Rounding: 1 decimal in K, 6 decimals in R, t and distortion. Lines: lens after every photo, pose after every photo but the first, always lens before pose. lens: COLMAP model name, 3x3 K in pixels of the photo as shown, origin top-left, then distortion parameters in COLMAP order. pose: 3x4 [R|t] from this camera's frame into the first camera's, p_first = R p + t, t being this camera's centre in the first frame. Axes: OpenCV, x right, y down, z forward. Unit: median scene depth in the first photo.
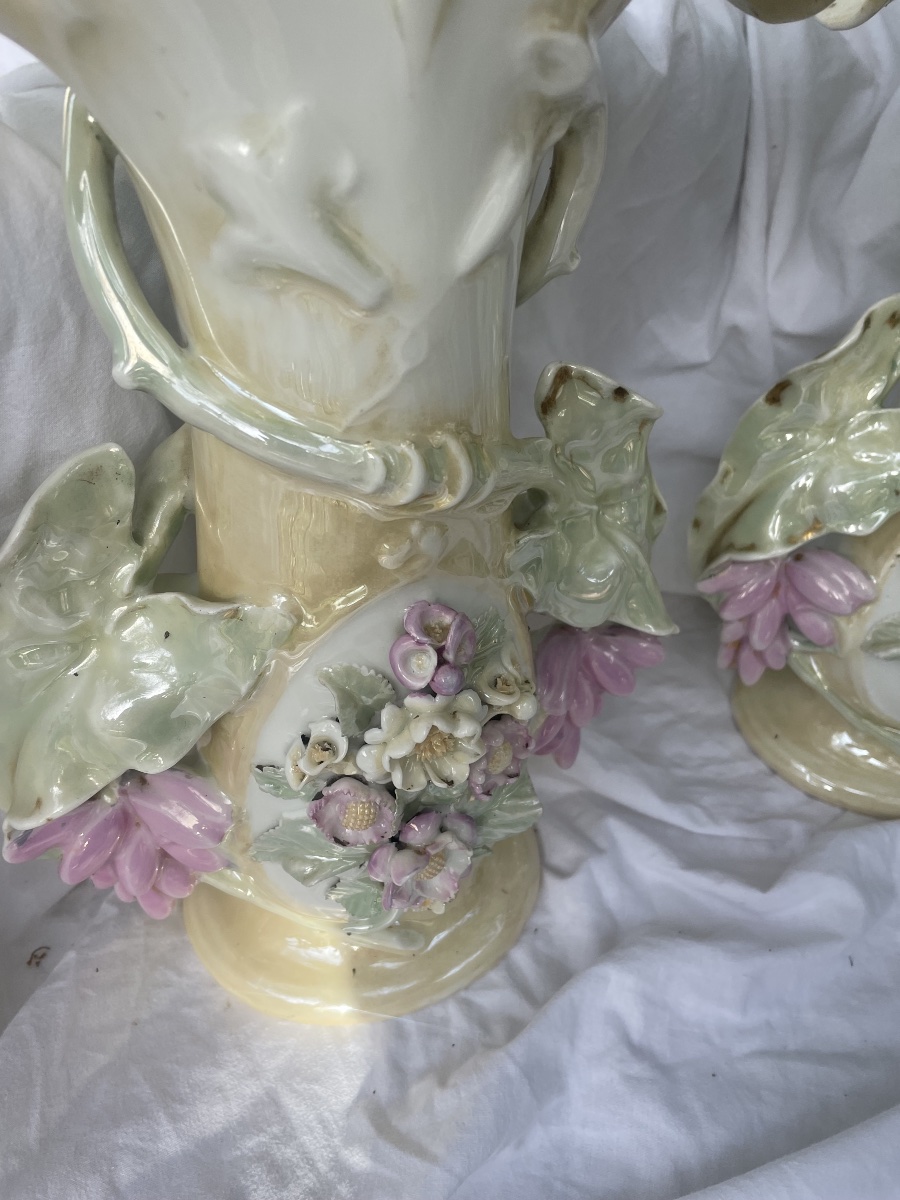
lens RADIAL K [[907.9, 0, 450.0], [0, 907.9, 600.0], [0, 0, 1]] dist [0.067364, -0.100233]
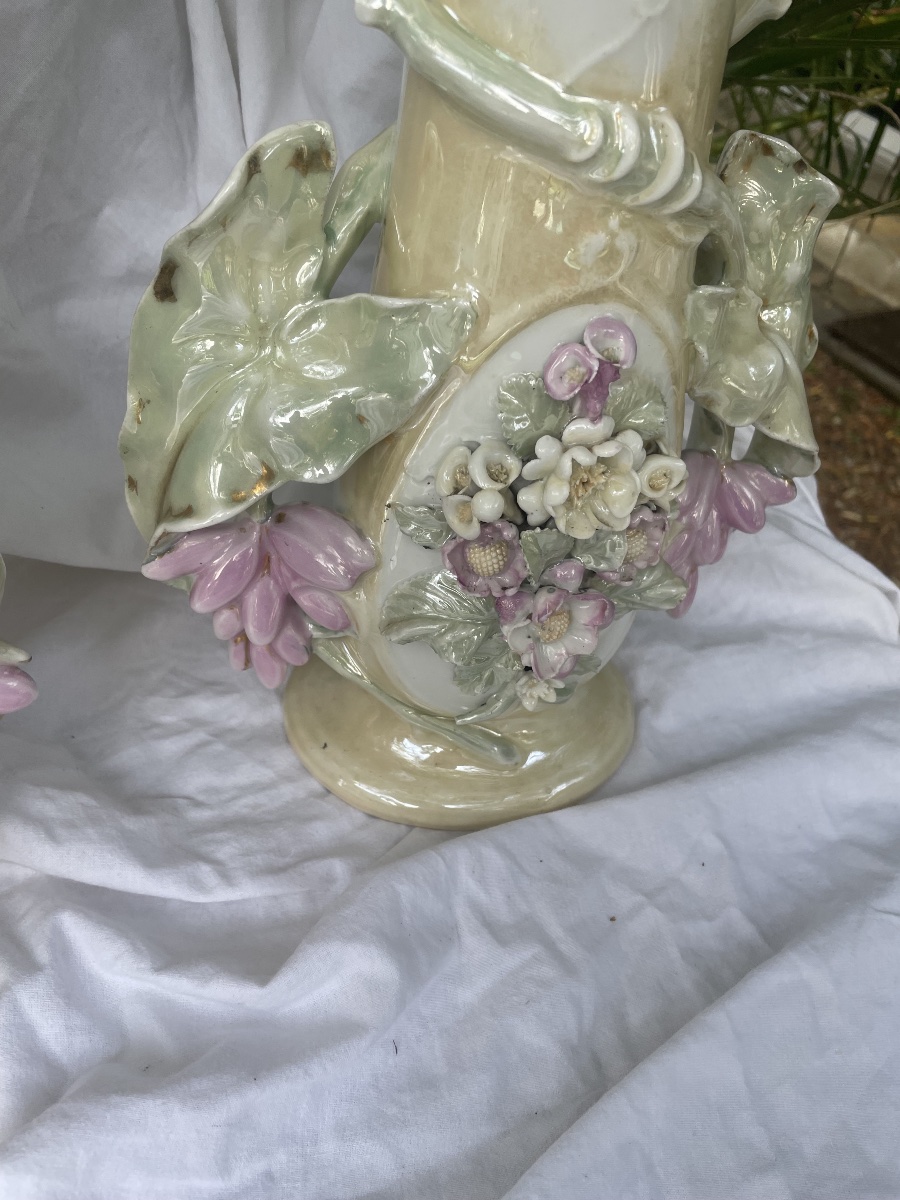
lens RADIAL K [[910.4, 0, 431.4], [0, 910.4, 599.2], [0, 0, 1]] dist [0.068376, -0.099169]
pose [[0.969586, -0.118766, 0.214003, 0.393807], [0.108988, 0.992409, 0.056970, -0.012364], [-0.219144, -0.031913, 0.975170, 0.304146]]
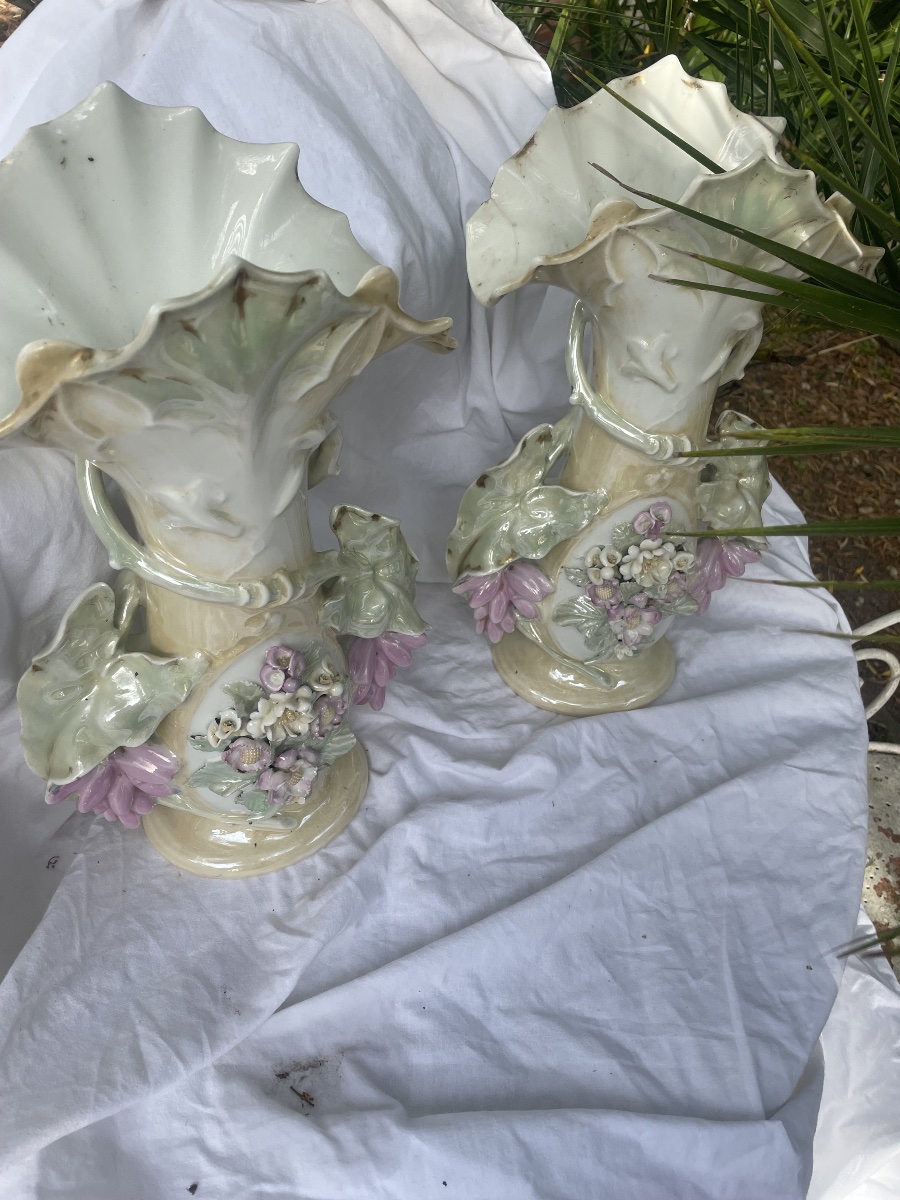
lens RADIAL K [[882.6, 0, 457.5], [0, 882.6, 580.2], [0, 0, 1]] dist [0.082958, -0.096062]
pose [[0.986519, -0.081292, 0.142030, 0.069278], [0.070646, 0.994411, 0.078459, -0.183305], [-0.147614, -0.067368, 0.986748, -0.649278]]
